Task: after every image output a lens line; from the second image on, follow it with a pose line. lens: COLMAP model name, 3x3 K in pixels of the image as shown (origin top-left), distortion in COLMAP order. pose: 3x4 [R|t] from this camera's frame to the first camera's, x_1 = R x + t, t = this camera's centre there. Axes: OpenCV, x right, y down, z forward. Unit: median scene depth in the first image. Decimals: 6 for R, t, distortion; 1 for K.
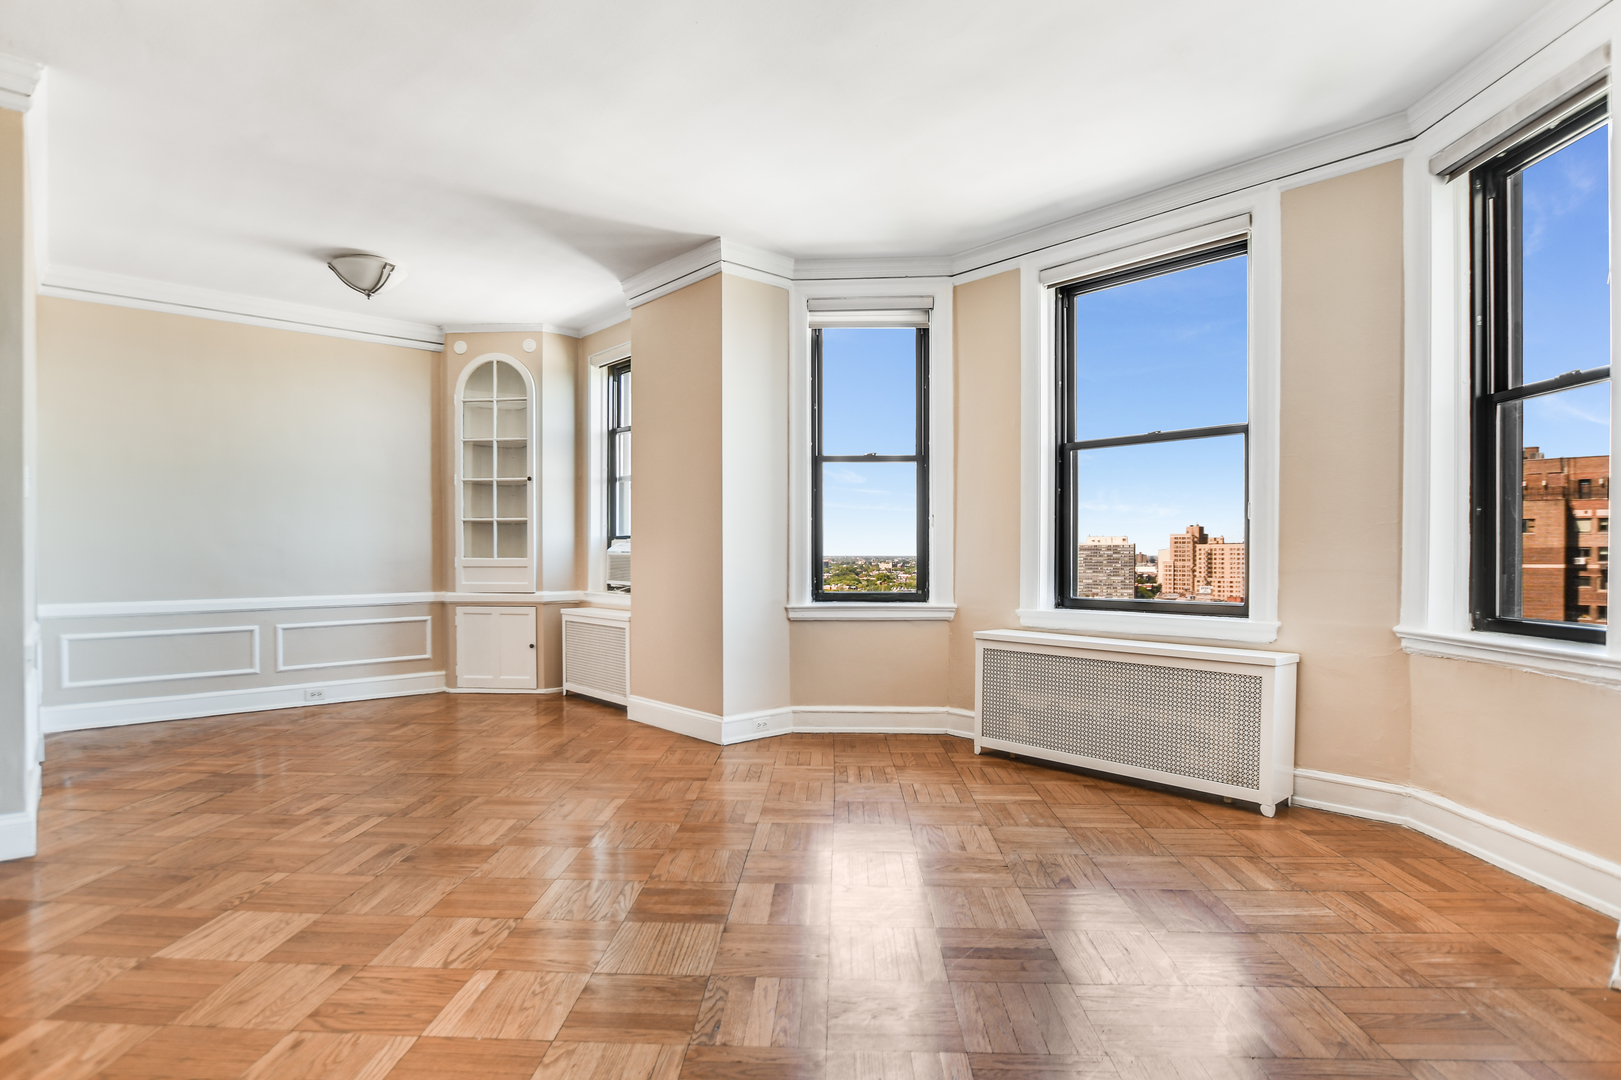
lens RADIAL K [[845.2, 0, 806.6], [0, 845.2, 556.0], [0, 0, 1]] dist [-0.026817, 0.000335]
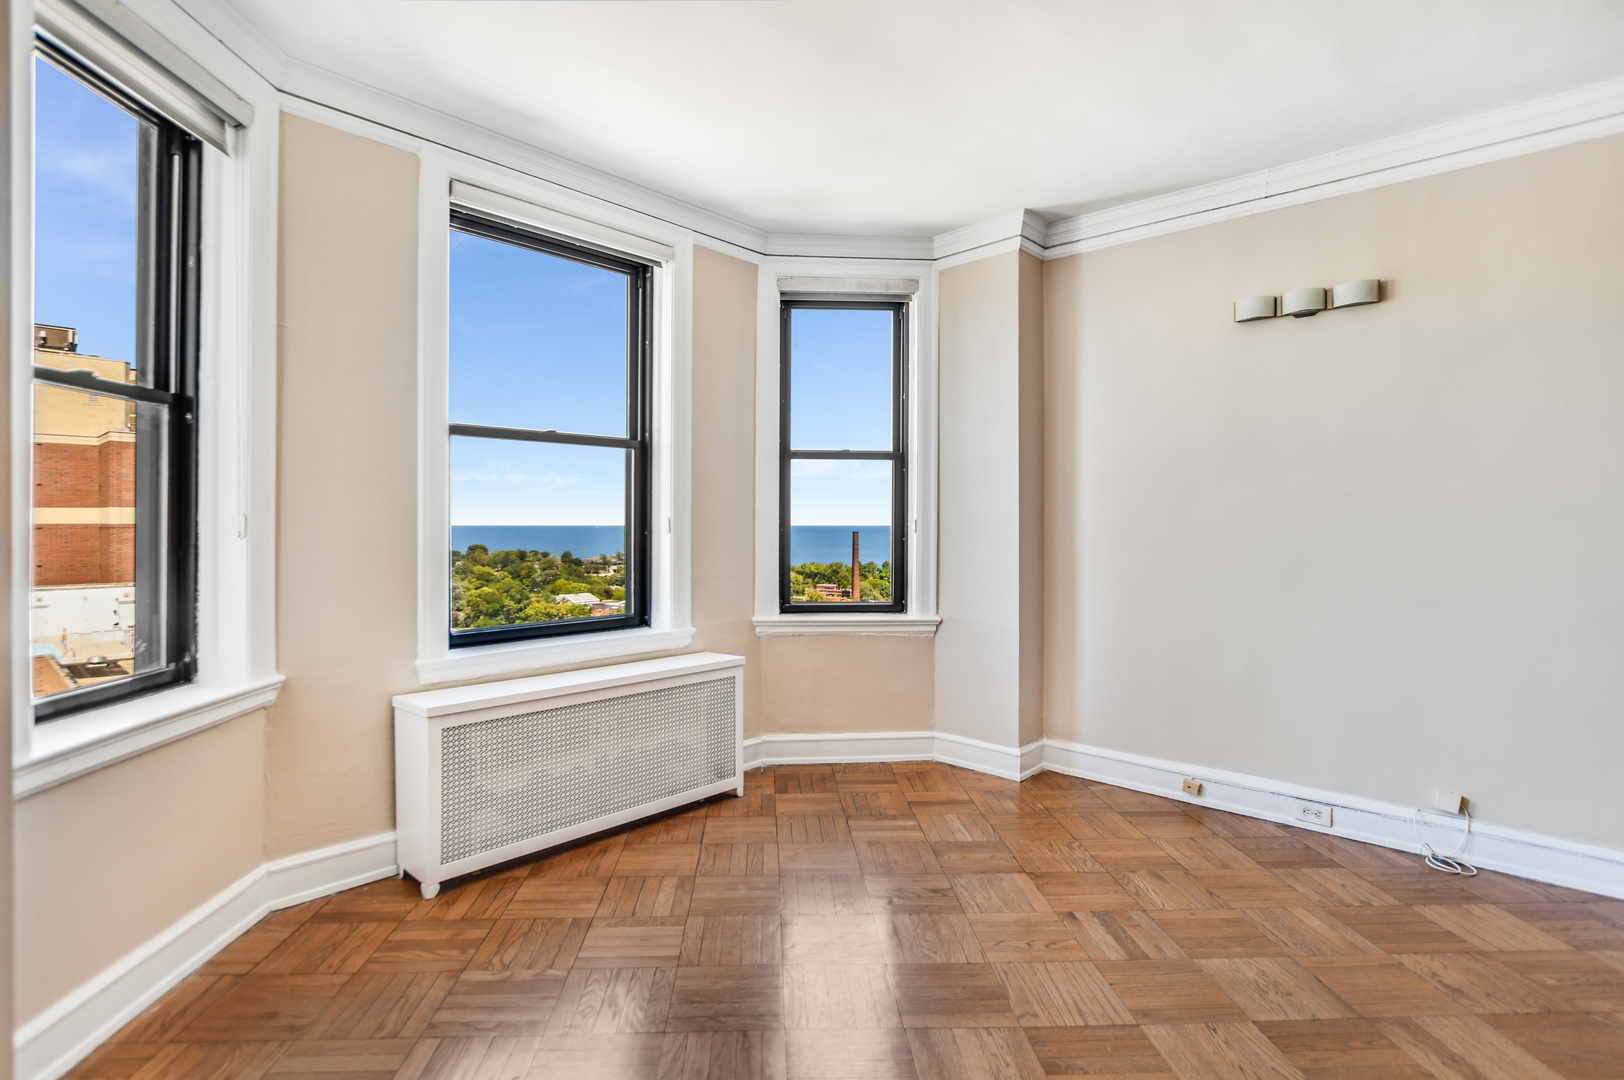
lens RADIAL K [[810.5, 0, 811.3], [0, 810.5, 513.5], [0, 0, 1]] dist [-0.011430, 0.000935]
pose [[-0.087103, 0.011216, 0.996136, -0.375466], [0.000534, 0.999937, -0.011213, -0.042390], [-0.996199, -0.000445, -0.087103, 0.665614]]
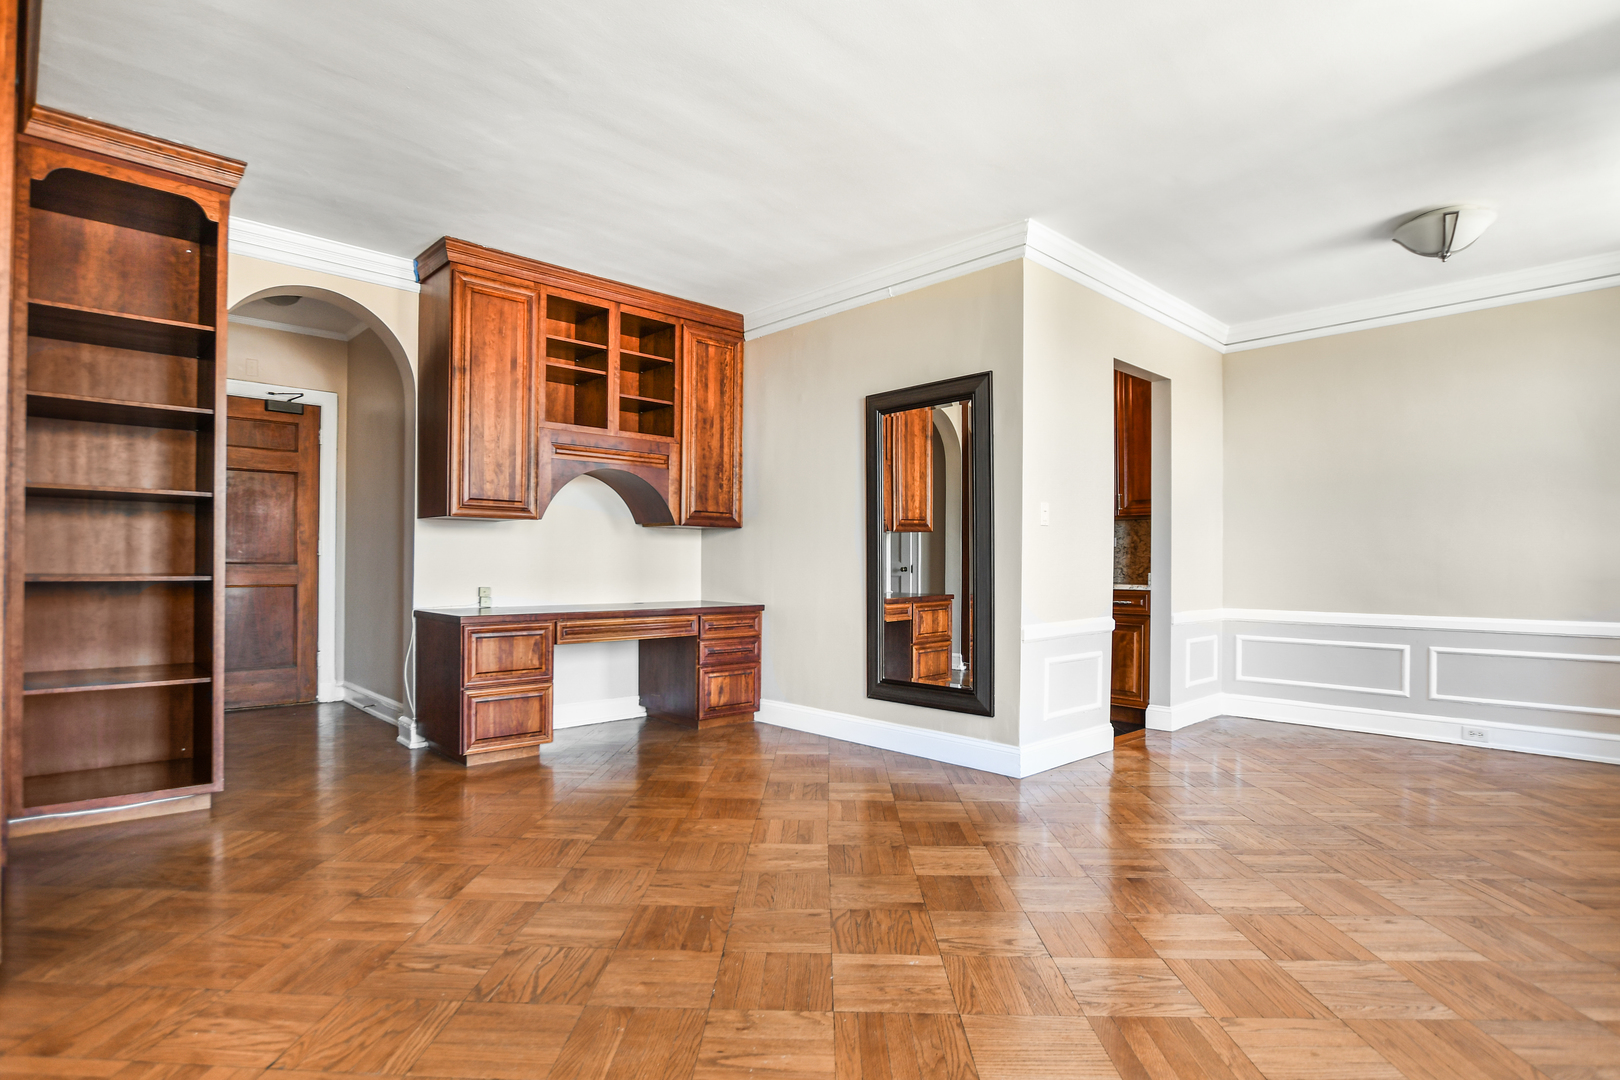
lens RADIAL K [[816.7, 0, 764.6], [0, 816.7, 559.5], [0, 0, 1]] dist [-0.020930, 0.000598]
pose [[-0.003139, -0.005797, -0.999978, 0.268428], [-0.009806, 0.999935, -0.005766, 0.000071], [0.999947, 0.009787, -0.003196, 0.324646]]
